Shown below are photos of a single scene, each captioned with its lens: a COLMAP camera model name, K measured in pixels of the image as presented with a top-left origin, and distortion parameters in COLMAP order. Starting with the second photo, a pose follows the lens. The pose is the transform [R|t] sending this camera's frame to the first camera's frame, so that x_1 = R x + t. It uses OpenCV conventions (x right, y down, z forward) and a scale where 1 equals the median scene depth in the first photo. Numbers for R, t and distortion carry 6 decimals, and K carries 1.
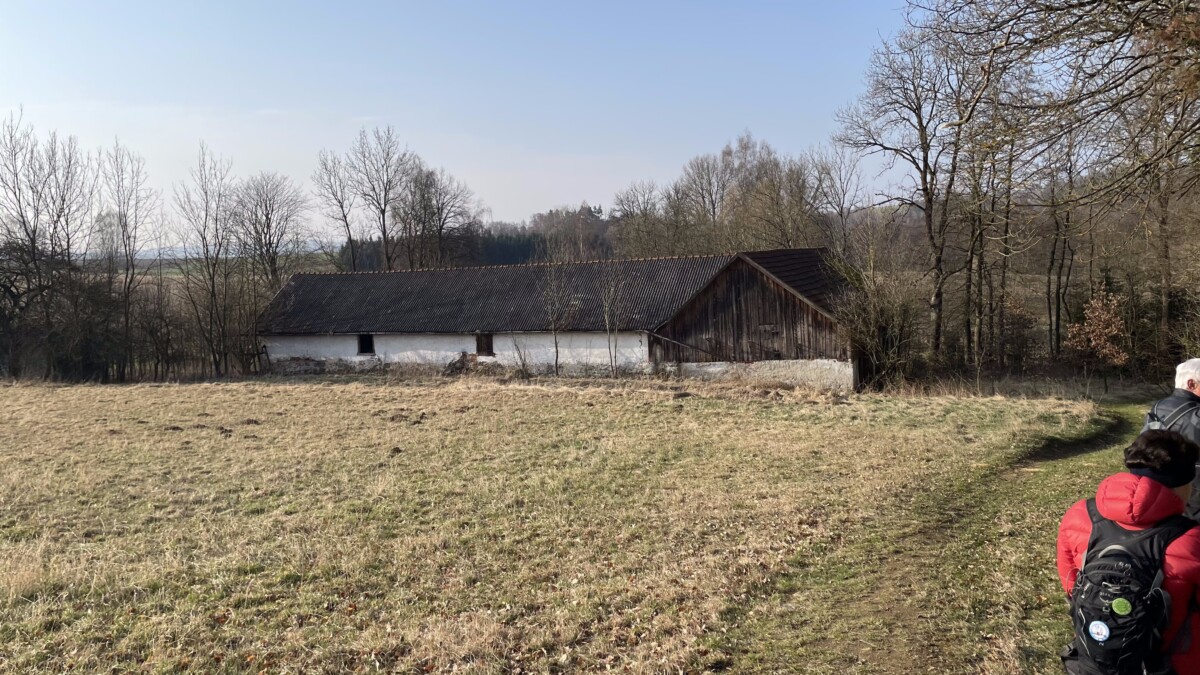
lens RADIAL K [[929.7, 0, 601.5], [0, 929.7, 337.0], [0, 0, 1]] dist [0.010786, 0.000640]
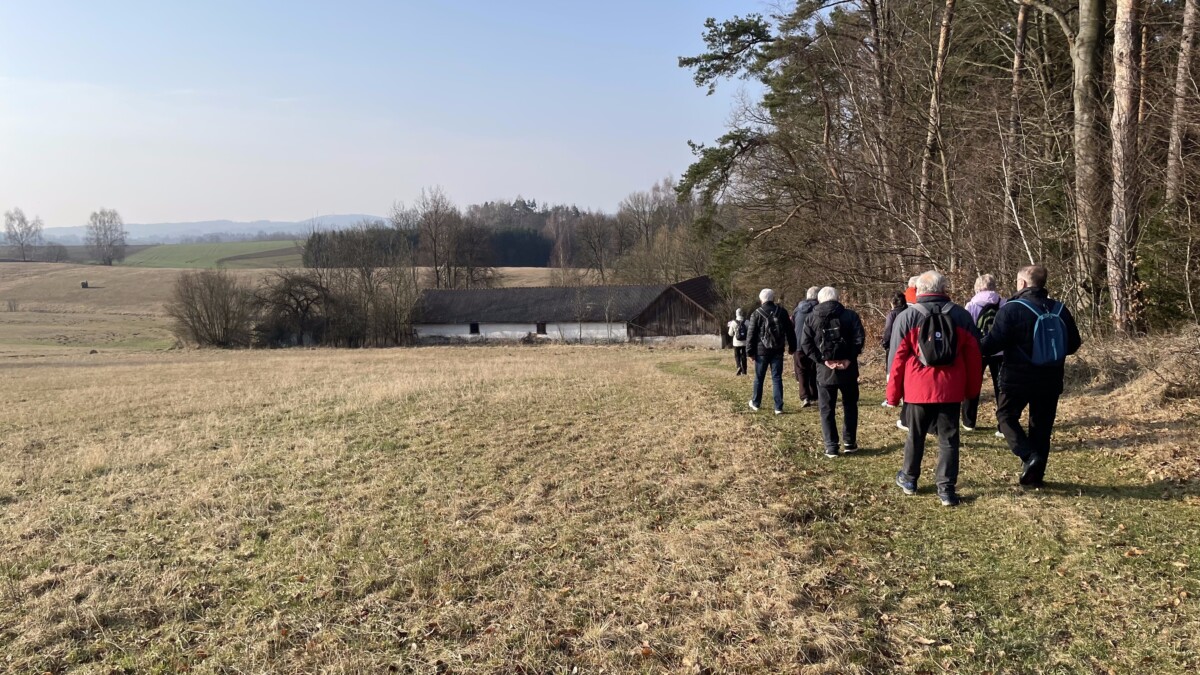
lens RADIAL K [[929.7, 0, 599.0], [0, 929.7, 336.4], [0, 0, 1]] dist [0.010786, 0.000640]
pose [[0.996562, -0.004921, 0.082699, -0.169437], [0.003392, 0.999821, 0.018623, -0.011066], [-0.082776, -0.018279, 0.996401, -0.980249]]
